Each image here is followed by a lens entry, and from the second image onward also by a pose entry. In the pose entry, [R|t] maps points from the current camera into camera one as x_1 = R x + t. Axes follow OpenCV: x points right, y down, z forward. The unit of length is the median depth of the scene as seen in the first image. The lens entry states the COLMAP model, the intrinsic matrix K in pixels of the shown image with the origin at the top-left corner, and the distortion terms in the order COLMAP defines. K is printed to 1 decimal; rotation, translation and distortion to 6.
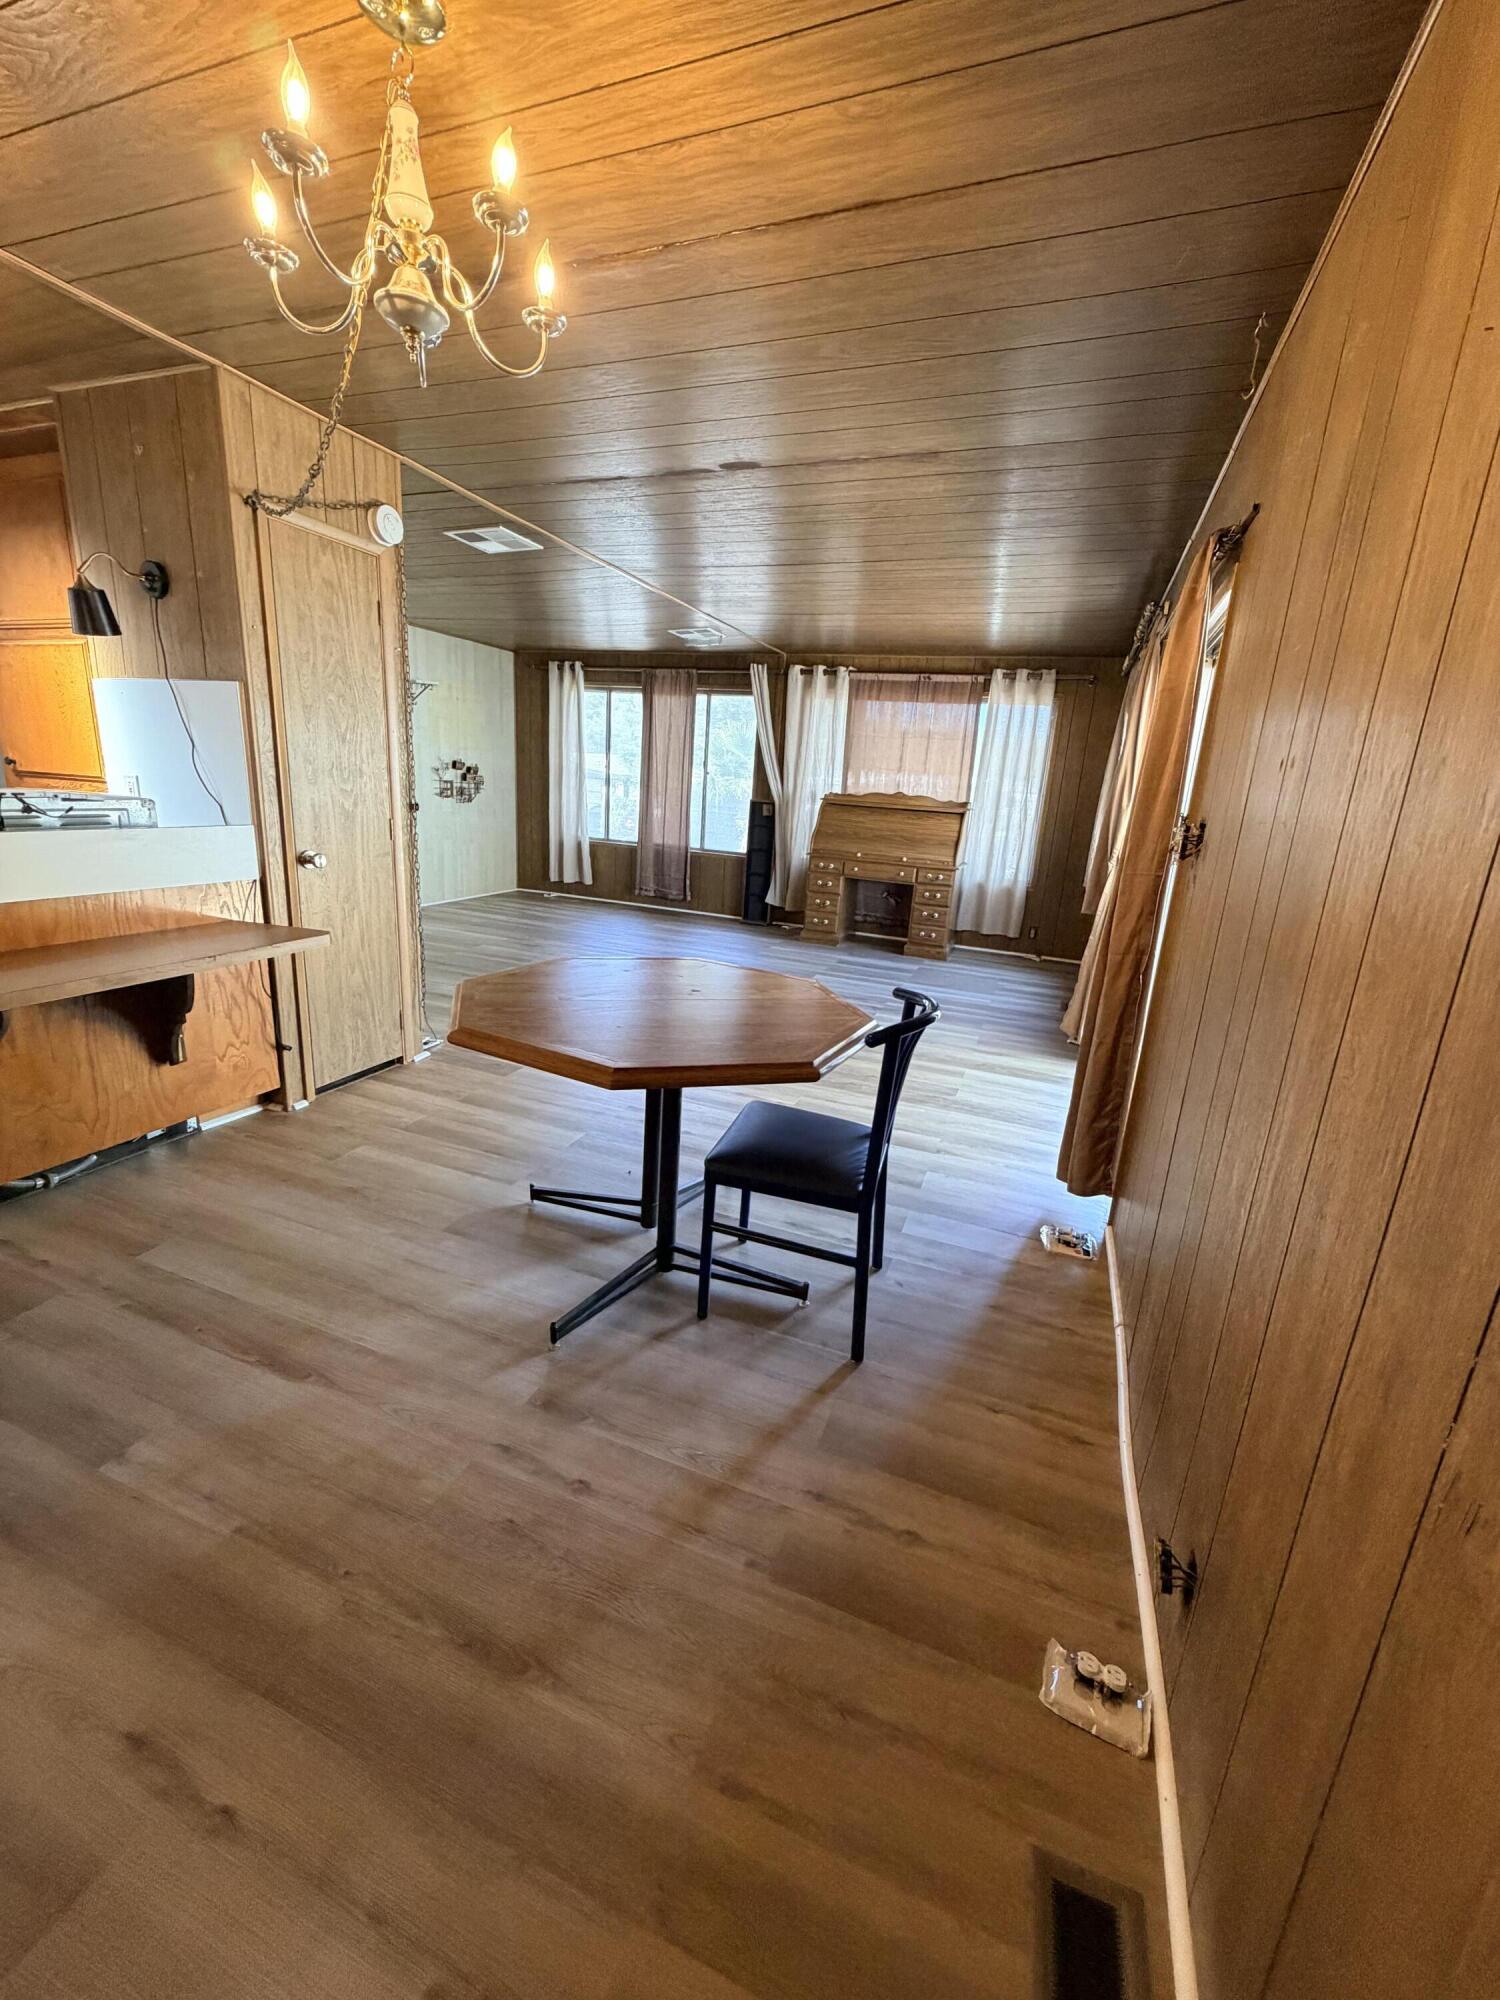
lens RADIAL K [[799.6, 0, 752.9], [0, 799.6, 994.2], [0, 0, 1]] dist [-0.003568, 0.001654]
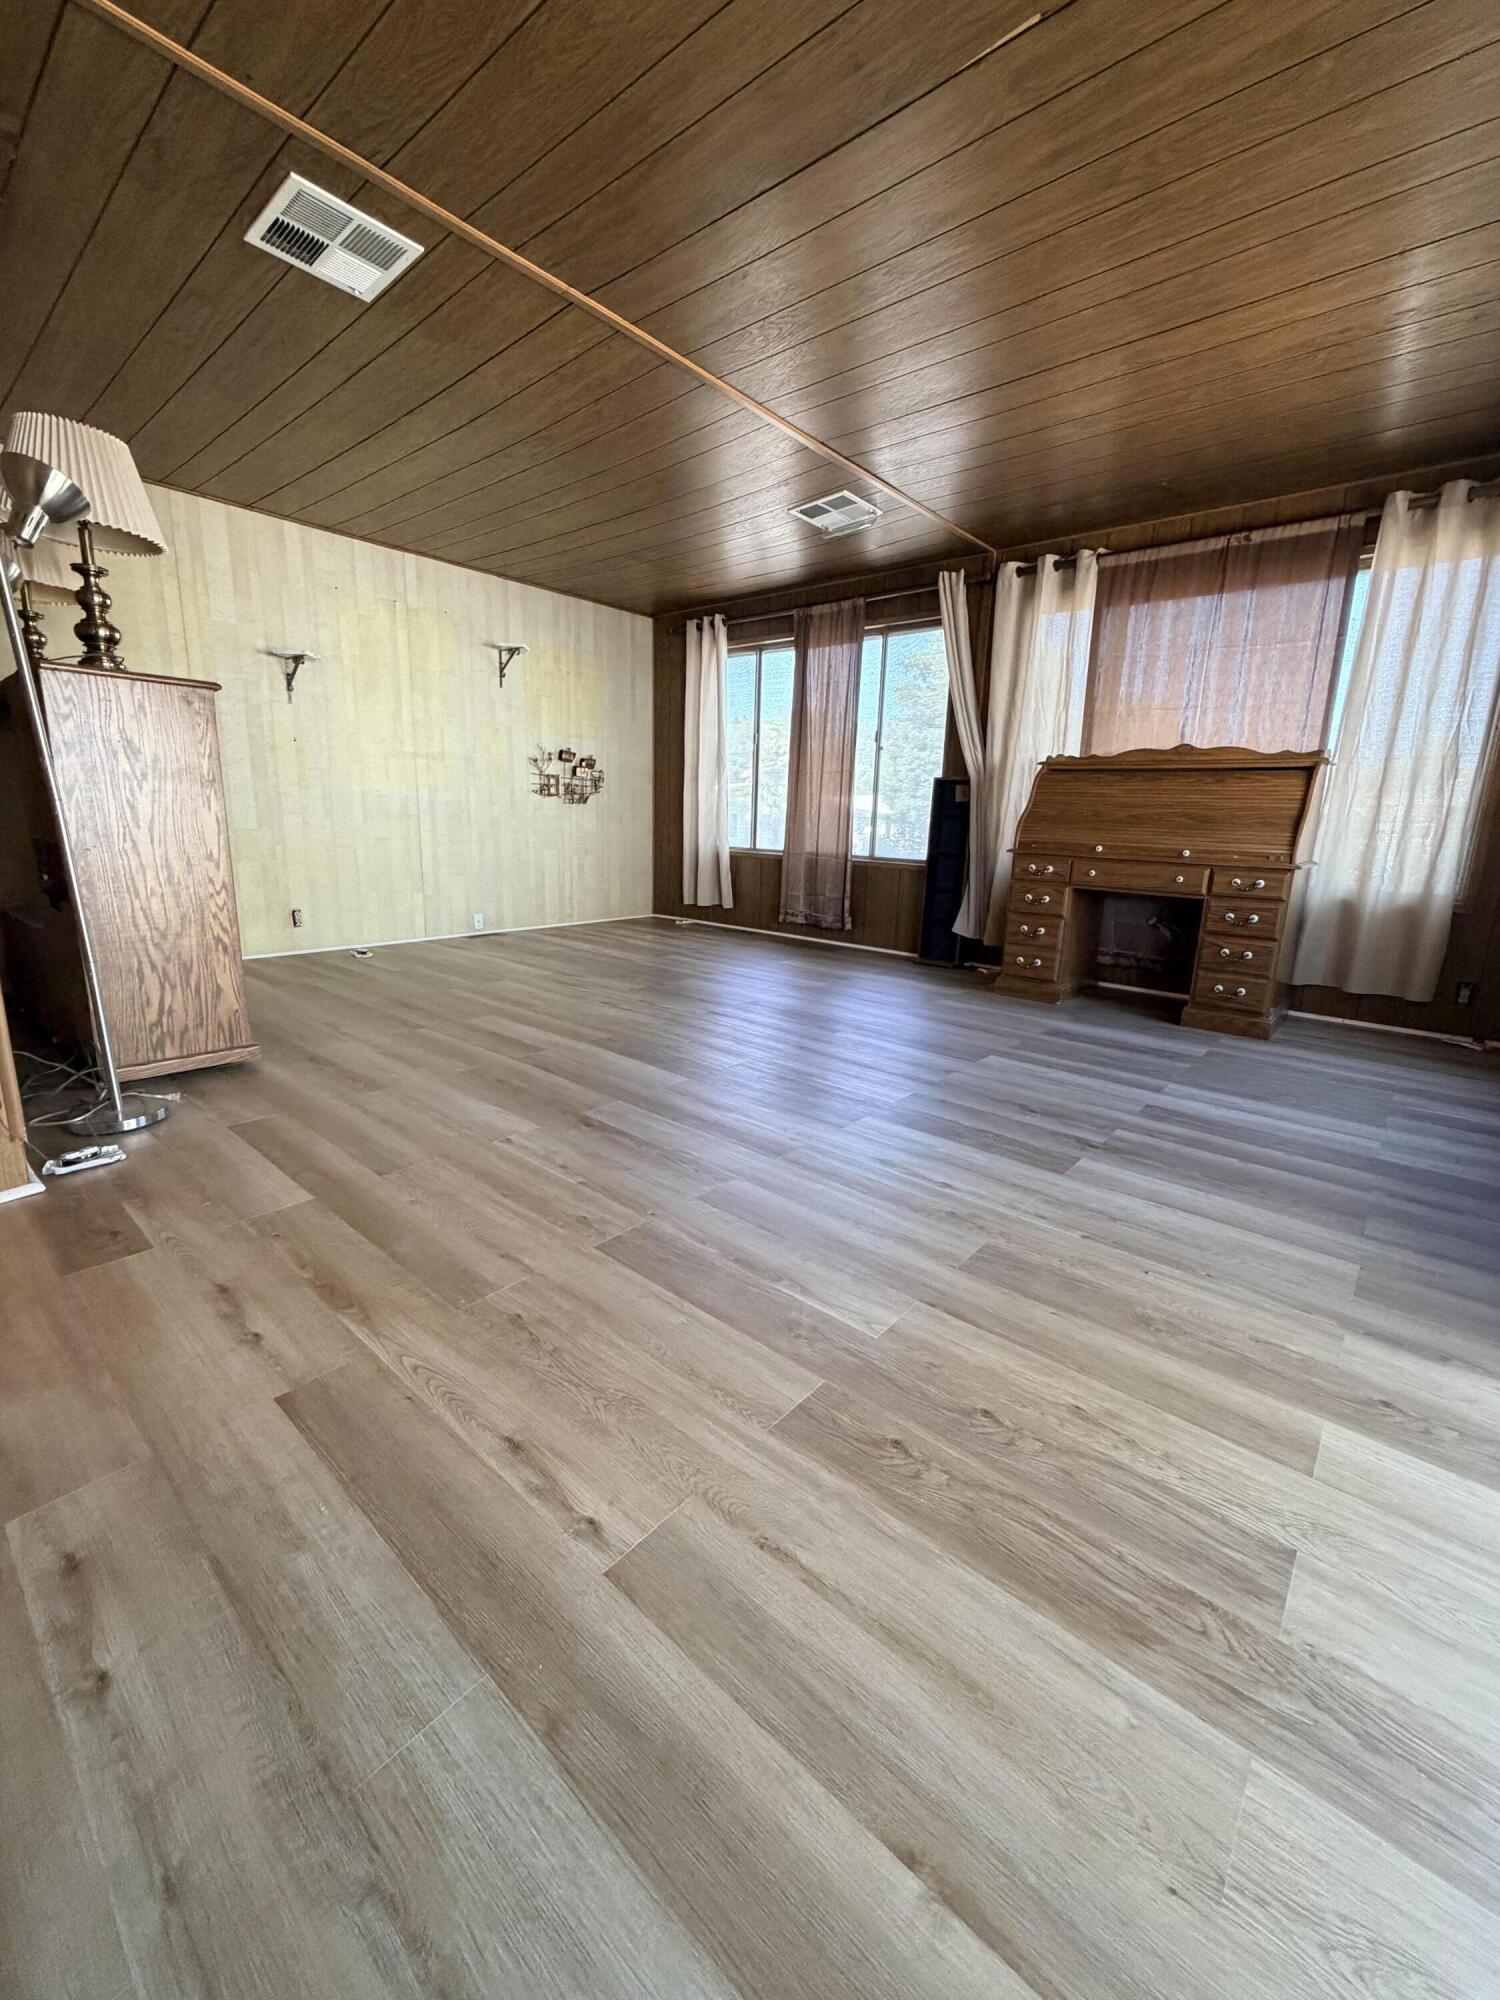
lens RADIAL K [[799.6, 0, 749.4], [0, 799.6, 993.0], [0, 0, 1]] dist [-0.003568, 0.001654]
pose [[0.940010, 0.039977, -0.338797, 0.086602], [-0.060497, 0.996904, -0.050220, -0.023250], [0.335741, 0.067703, 0.939518, 0.345666]]
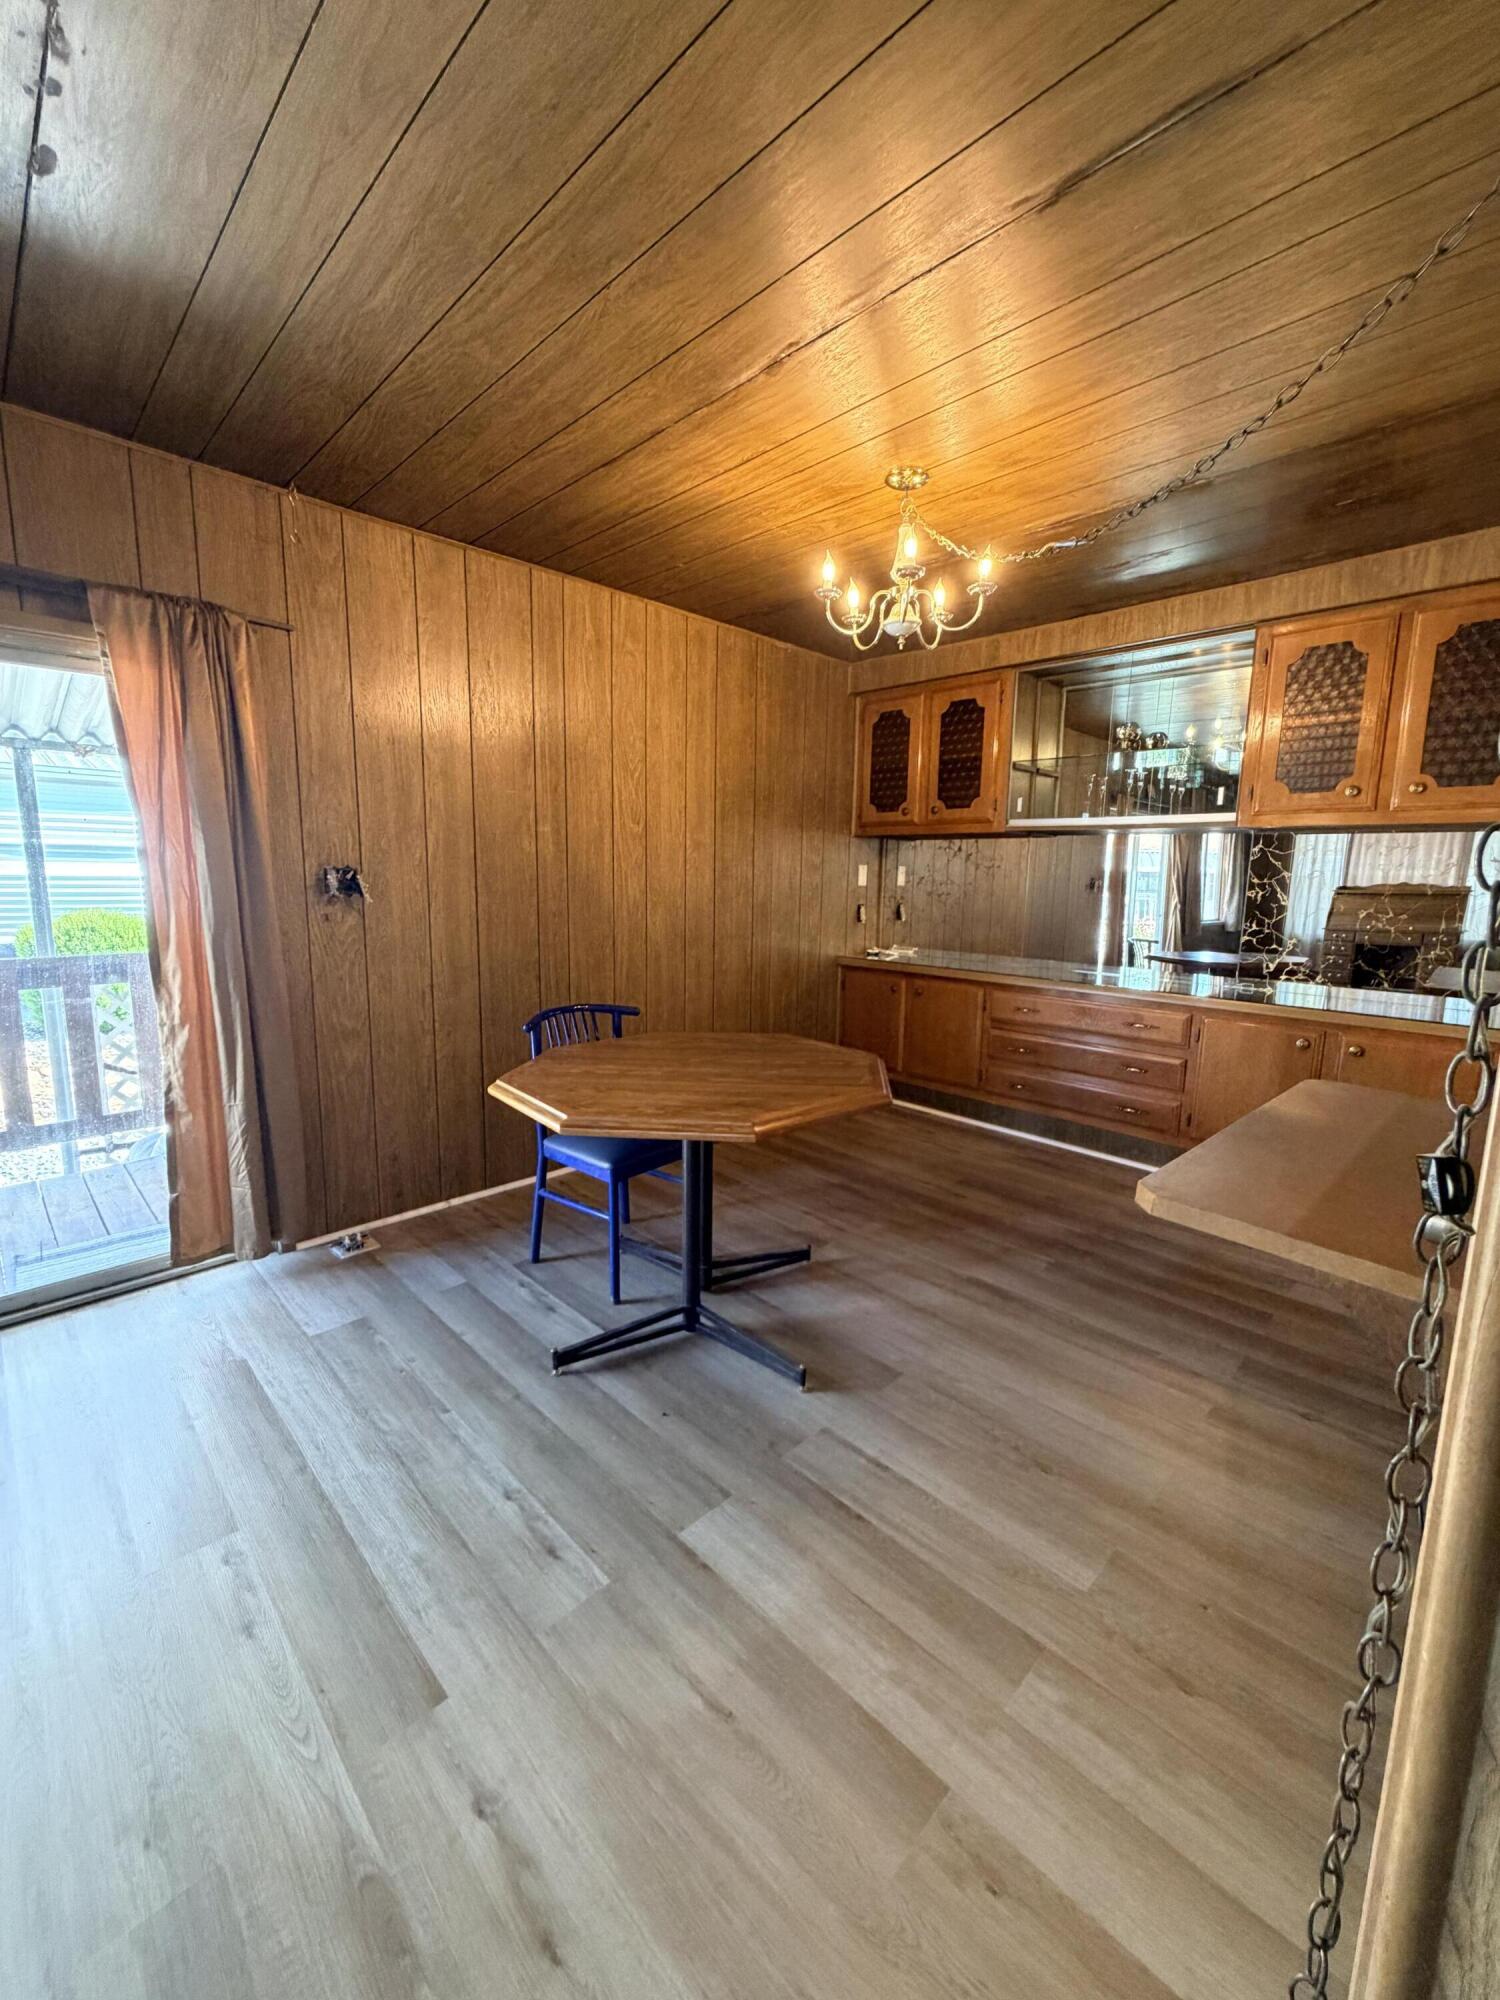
lens RADIAL K [[799.6, 0, 751.5], [0, 799.6, 1001.8], [0, 0, 1]] dist [-0.003568, 0.001654]
pose [[-0.909441, -0.138155, 0.392212, -0.170824], [0.034079, 0.915261, 0.401417, -0.147776], [-0.414434, 0.378432, -0.827668, 0.536659]]
